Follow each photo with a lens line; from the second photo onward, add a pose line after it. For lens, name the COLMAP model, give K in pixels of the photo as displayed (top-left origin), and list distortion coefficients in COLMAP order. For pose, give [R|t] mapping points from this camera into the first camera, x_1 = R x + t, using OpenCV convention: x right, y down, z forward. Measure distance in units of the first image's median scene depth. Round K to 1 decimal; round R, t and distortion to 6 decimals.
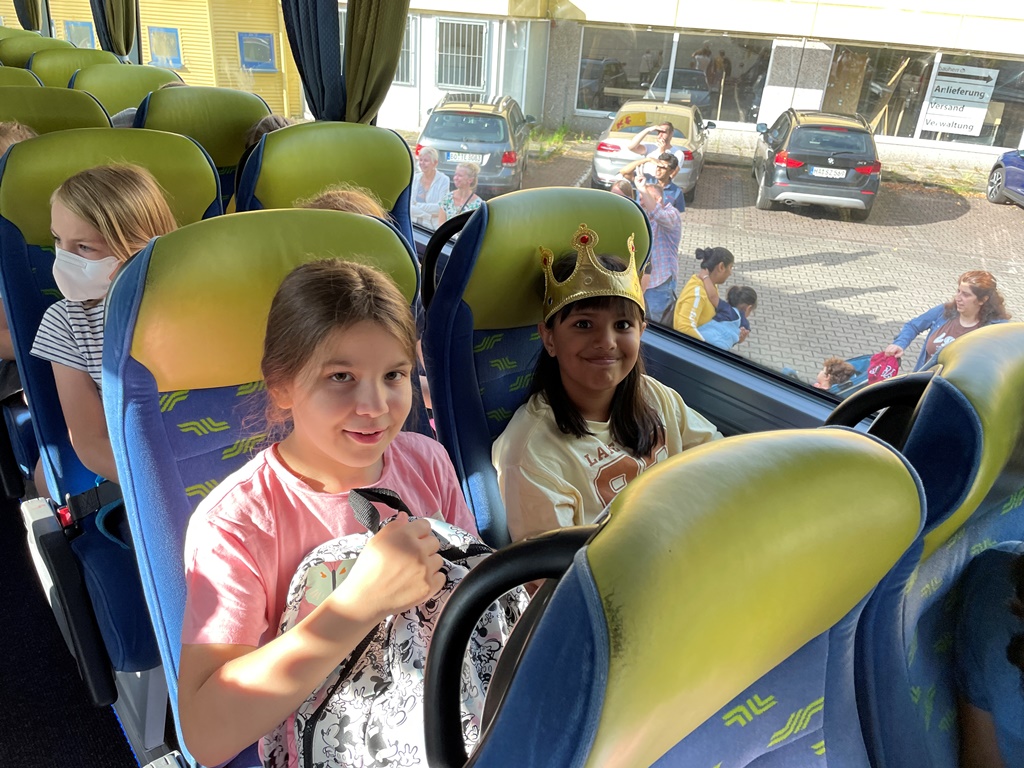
lens RADIAL K [[772.6, 0, 506.6], [0, 772.6, 354.9], [0, 0, 1]] dist [0.059843, -0.116065]
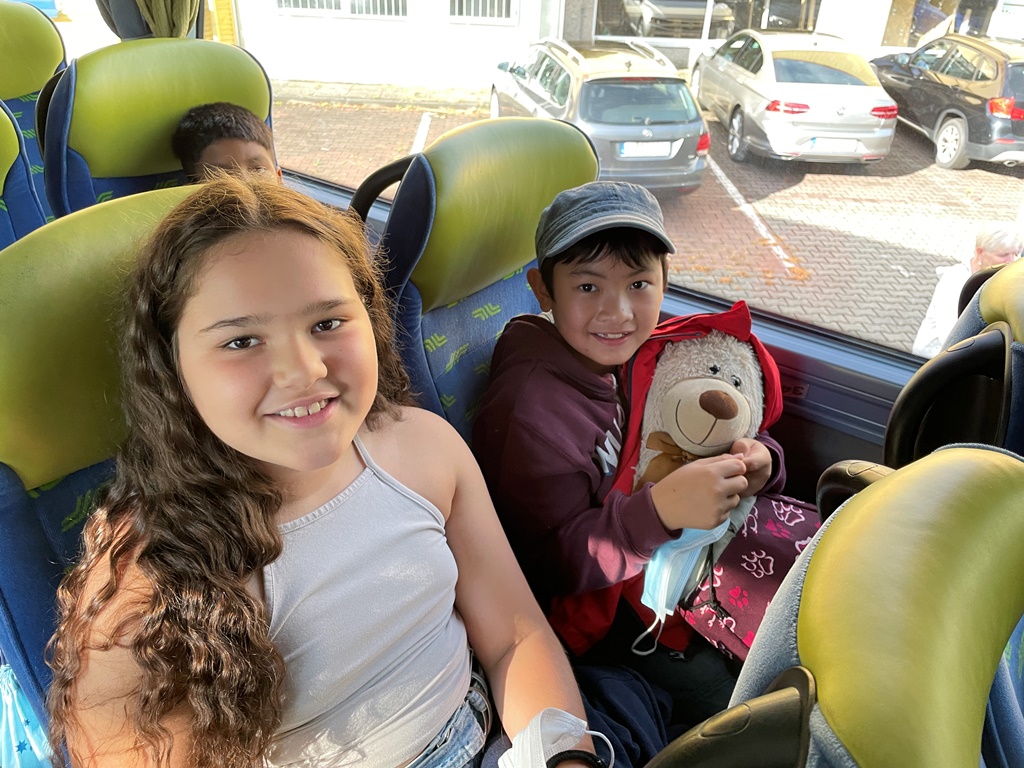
lens RADIAL K [[777.4, 0, 517.6], [0, 777.4, 356.8], [0, 0, 1]] dist [0.053110, -0.103845]
pose [[0.967551, -0.147050, 0.205477, -0.264553], [0.122107, 0.984063, 0.129270, -0.145279], [-0.221211, -0.099985, 0.970087, 0.288950]]
